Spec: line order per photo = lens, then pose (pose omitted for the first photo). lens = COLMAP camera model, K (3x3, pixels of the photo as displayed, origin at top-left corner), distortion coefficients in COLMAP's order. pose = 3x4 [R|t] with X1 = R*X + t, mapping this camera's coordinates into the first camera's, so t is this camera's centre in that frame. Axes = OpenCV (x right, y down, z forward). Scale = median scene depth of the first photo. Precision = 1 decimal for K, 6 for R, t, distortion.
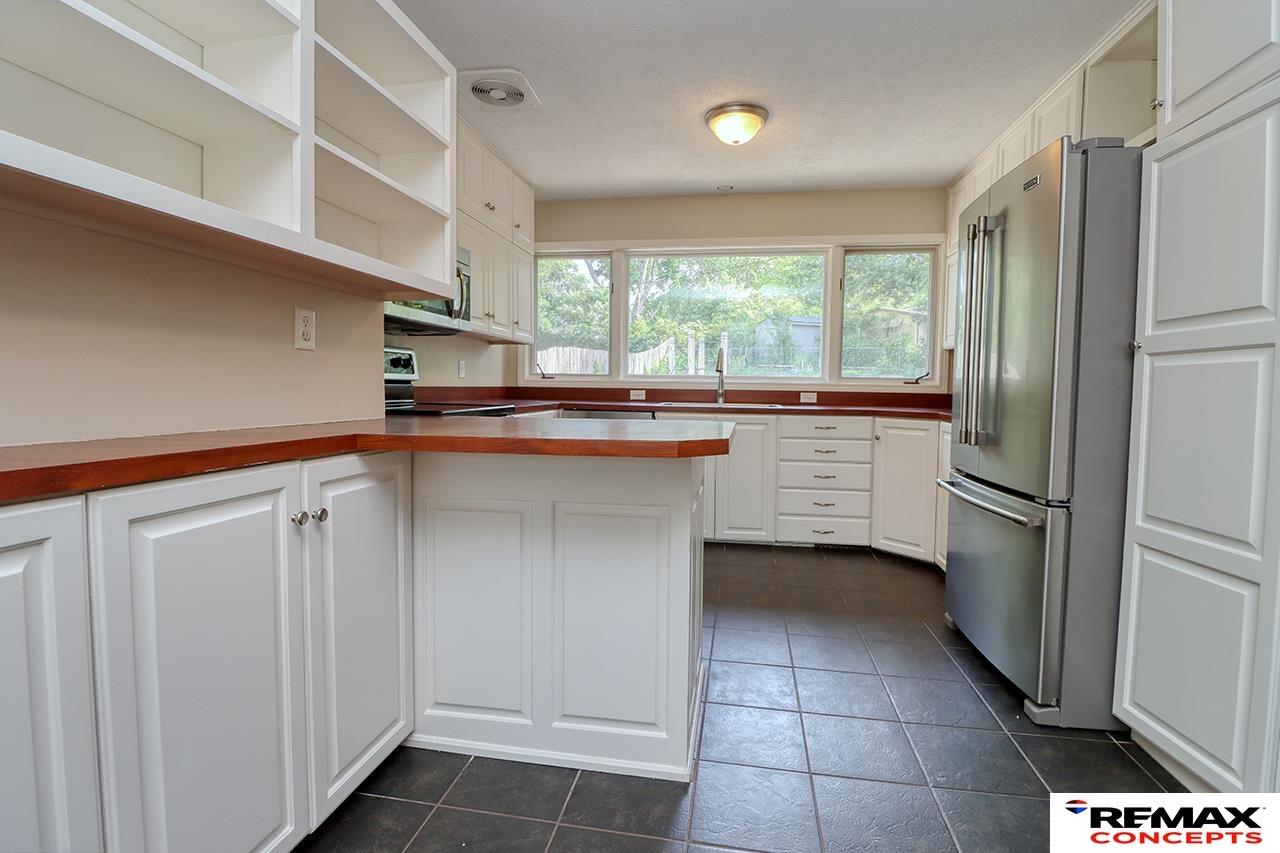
lens RADIAL K [[596.2, 0, 639.2], [0, 596.2, 421.3], [0, 0, 1]] dist [-0.009361, -0.005927]
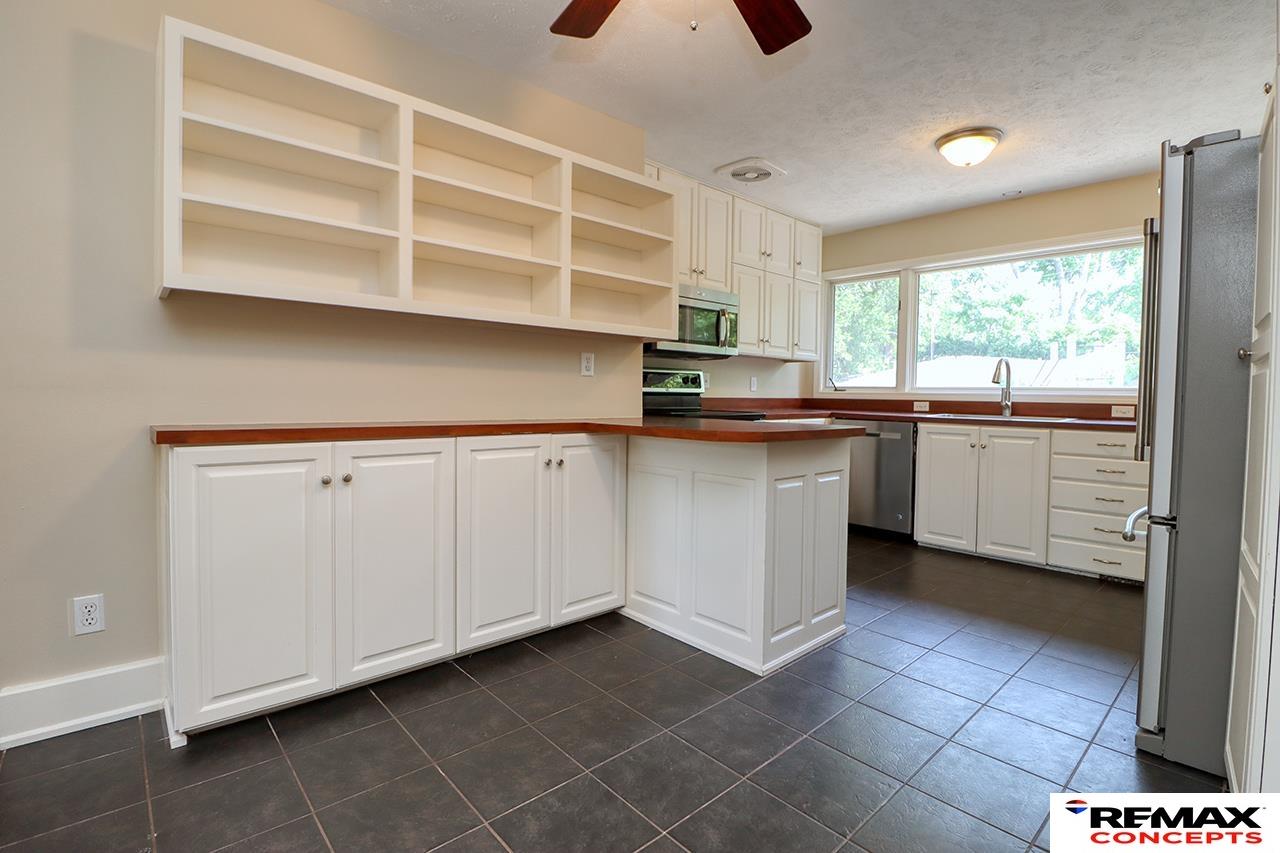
lens RADIAL K [[596.2, 0, 643.3], [0, 596.2, 423.4], [0, 0, 1]] dist [-0.009361, -0.005927]
pose [[0.787417, 0.028715, -0.615751, 0.361717], [-0.039193, 0.999225, -0.003521, 0.010977], [0.615173, 0.026906, 0.787933, -0.155141]]
